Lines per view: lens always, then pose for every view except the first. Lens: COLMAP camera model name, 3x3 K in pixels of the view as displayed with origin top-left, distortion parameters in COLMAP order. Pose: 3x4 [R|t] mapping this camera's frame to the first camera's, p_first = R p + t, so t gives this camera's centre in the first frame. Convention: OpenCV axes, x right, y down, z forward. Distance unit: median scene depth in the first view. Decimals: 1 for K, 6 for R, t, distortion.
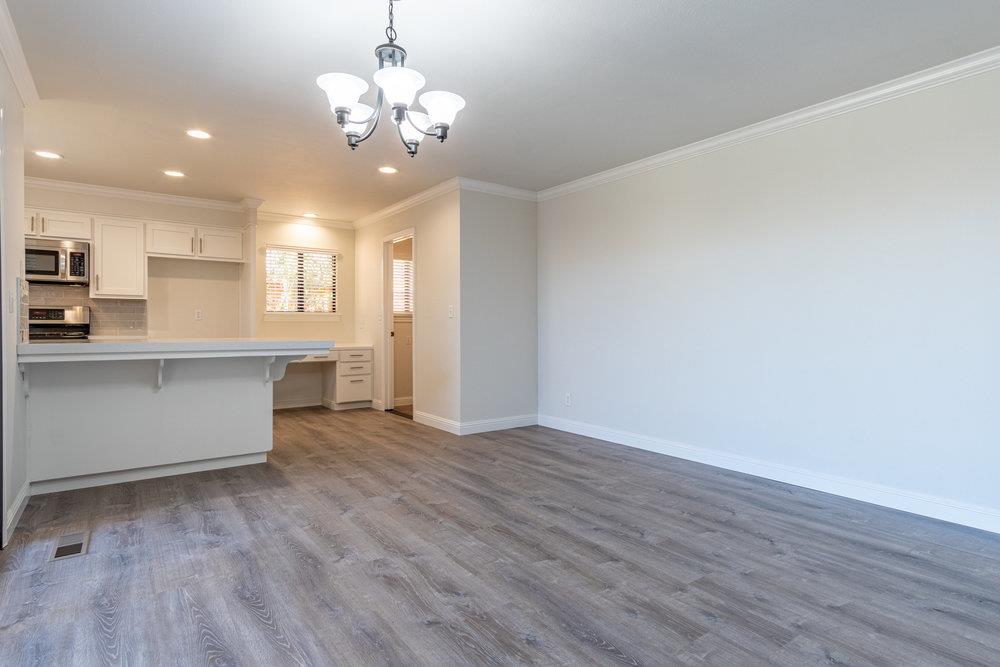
lens RADIAL K [[527.8, 0, 489.4], [0, 527.8, 330.4], [0, 0, 1]] dist [0.003736, 0.003612]
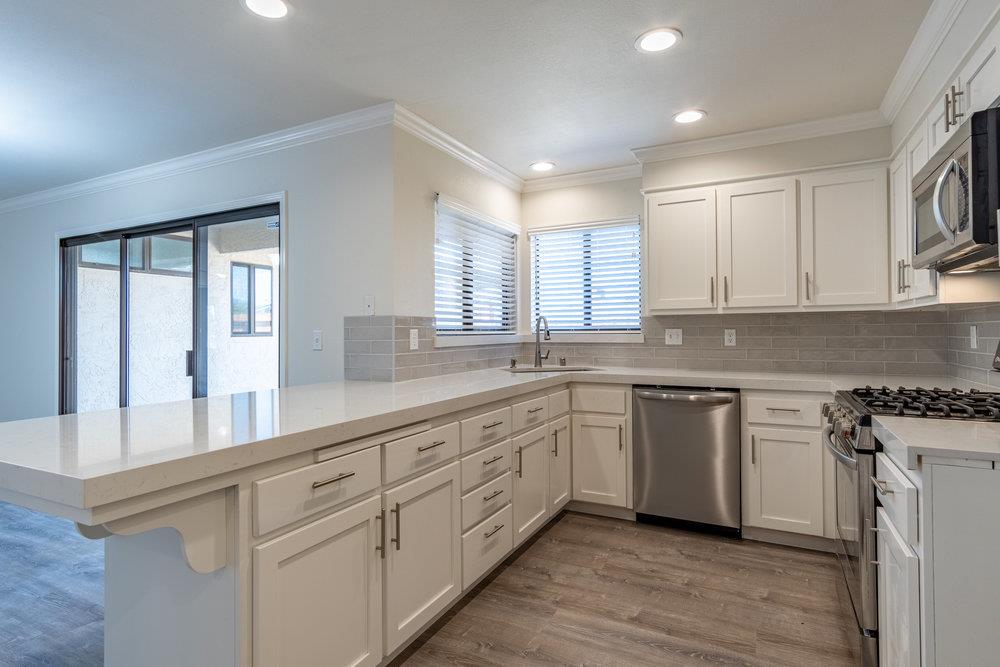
lens RADIAL K [[527.8, 0, 494.8], [0, 527.8, 329.3], [0, 0, 1]] dist [0.003736, 0.003612]
pose [[-0.887932, 0.000793, -0.459974, -0.458088], [0.000128, 0.999999, 0.001477, -0.051856], [0.459975, 0.001253, -0.887931, 1.400619]]
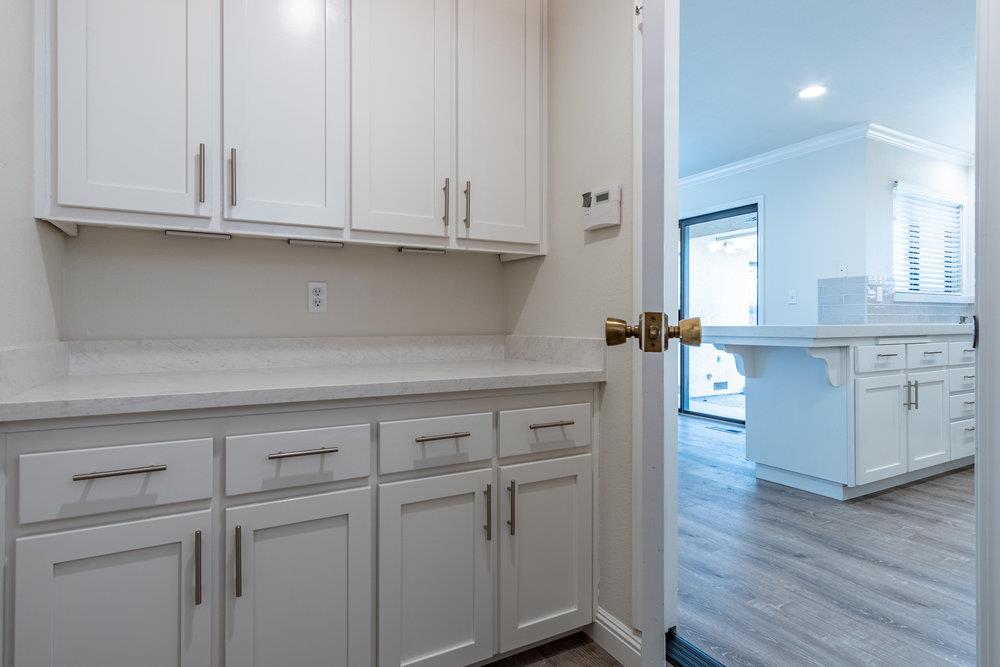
lens RADIAL K [[527.8, 0, 496.7], [0, 527.8, 319.7], [0, 0, 1]] dist [0.003736, 0.003612]
pose [[-0.993587, -0.000761, 0.113064, -0.110383], [-0.000238, 0.999989, 0.004632, 0.005149], [-0.113067, 0.004575, -0.993577, 1.746891]]
